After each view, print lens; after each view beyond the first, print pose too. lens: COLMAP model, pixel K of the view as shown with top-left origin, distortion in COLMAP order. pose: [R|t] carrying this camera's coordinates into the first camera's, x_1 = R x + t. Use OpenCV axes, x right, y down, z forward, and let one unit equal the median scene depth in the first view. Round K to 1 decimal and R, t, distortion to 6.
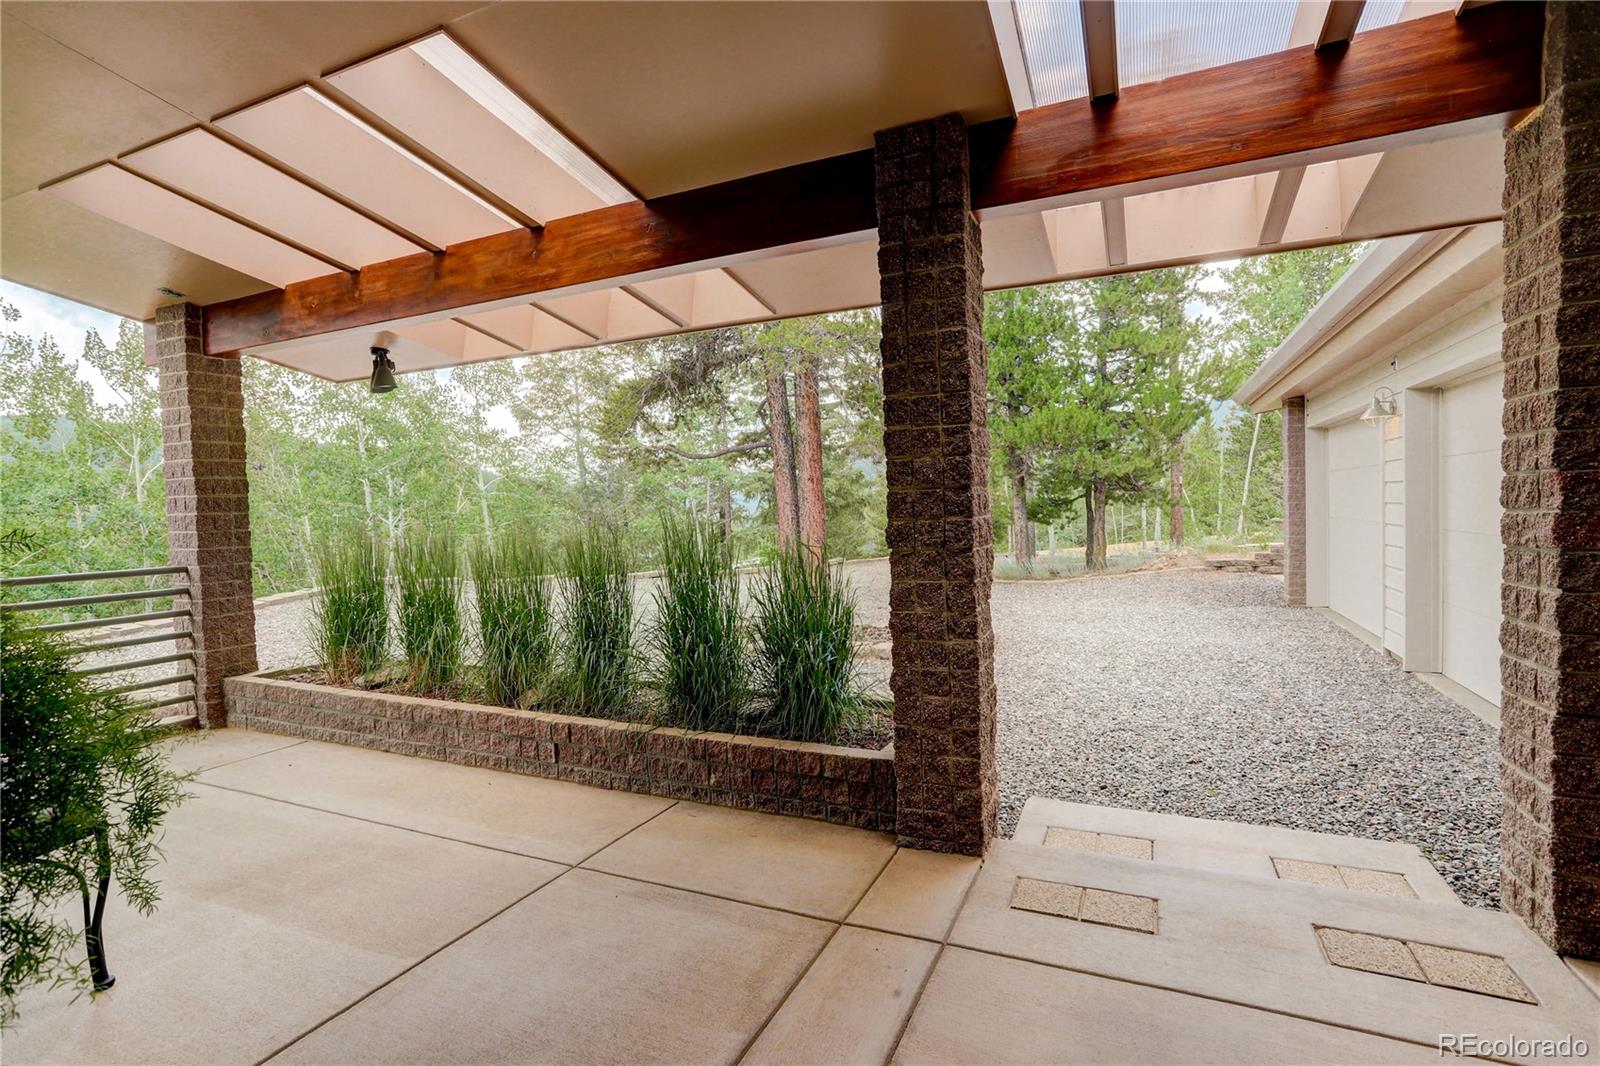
lens RADIAL K [[776.4, 0, 800.0], [0, 776.4, 533.0], [0, 0, 1]] dist [-0.002282, -0.000456]
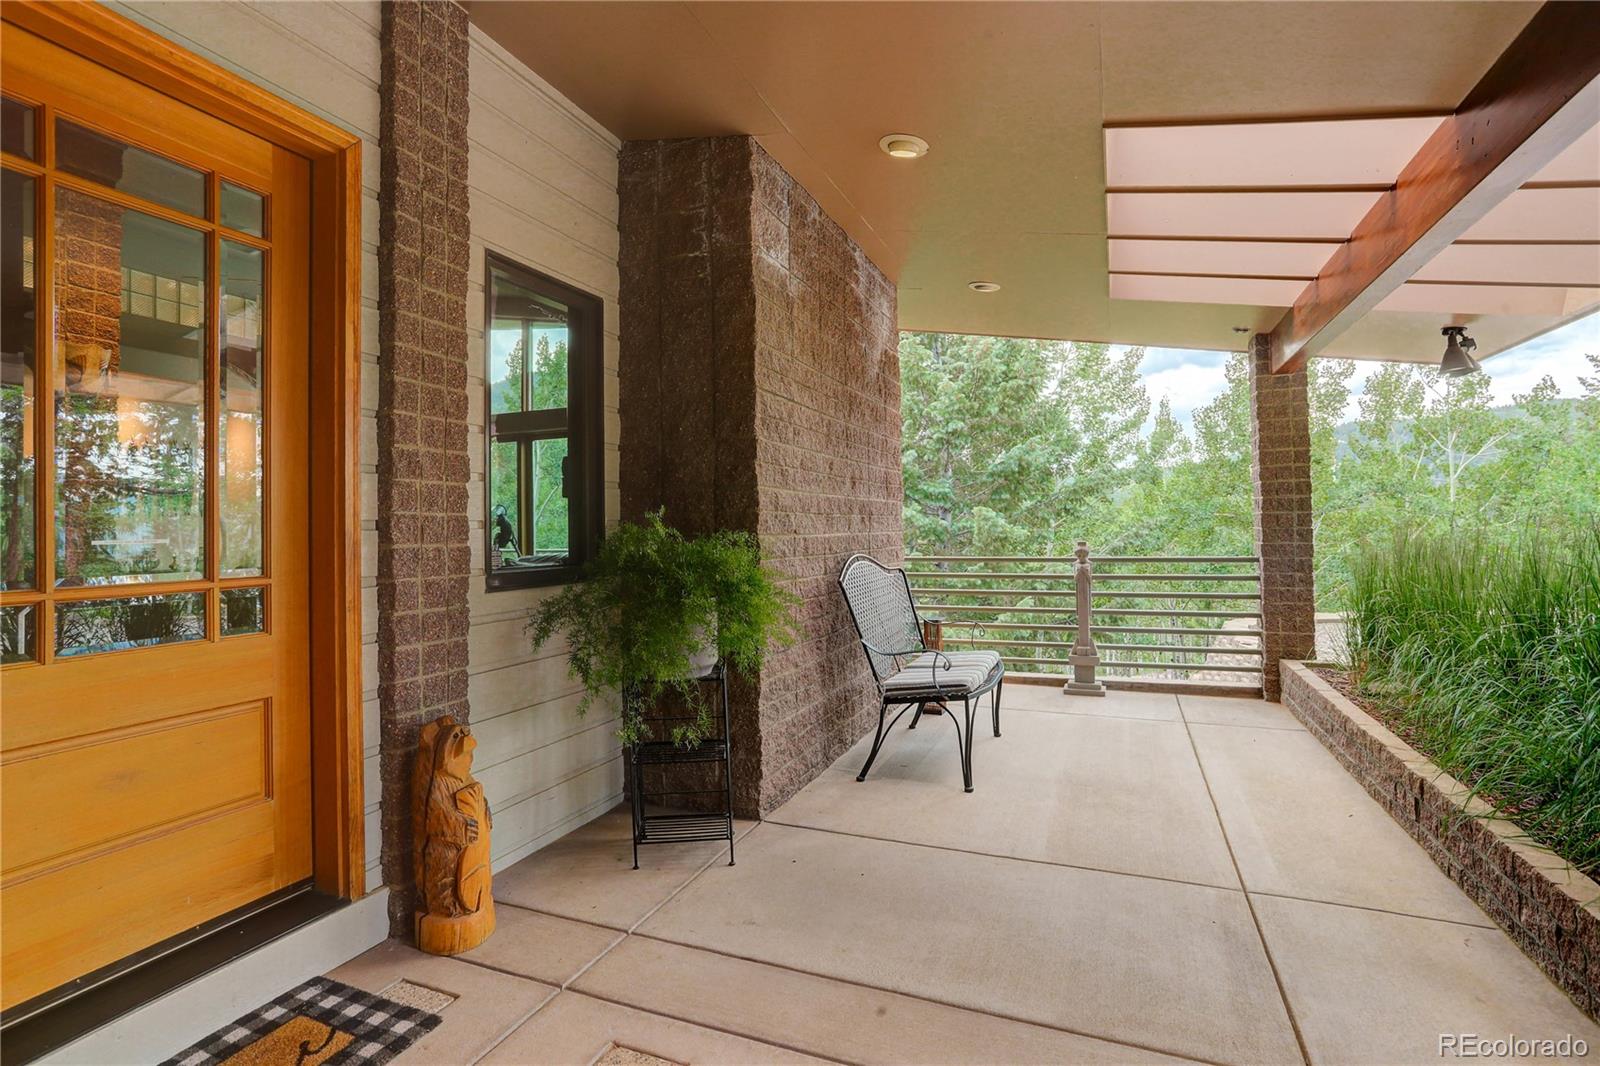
lens RADIAL K [[816.6, 0, 800.0], [0, 816.6, 533.0], [0, 0, 1]] dist [-0.000617, 0.000059]
pose [[0.069095, 0.035534, -0.996977, 0.391425], [-0.023409, 0.999148, 0.033989, -0.019656], [0.997335, 0.020990, 0.069868, 0.220021]]
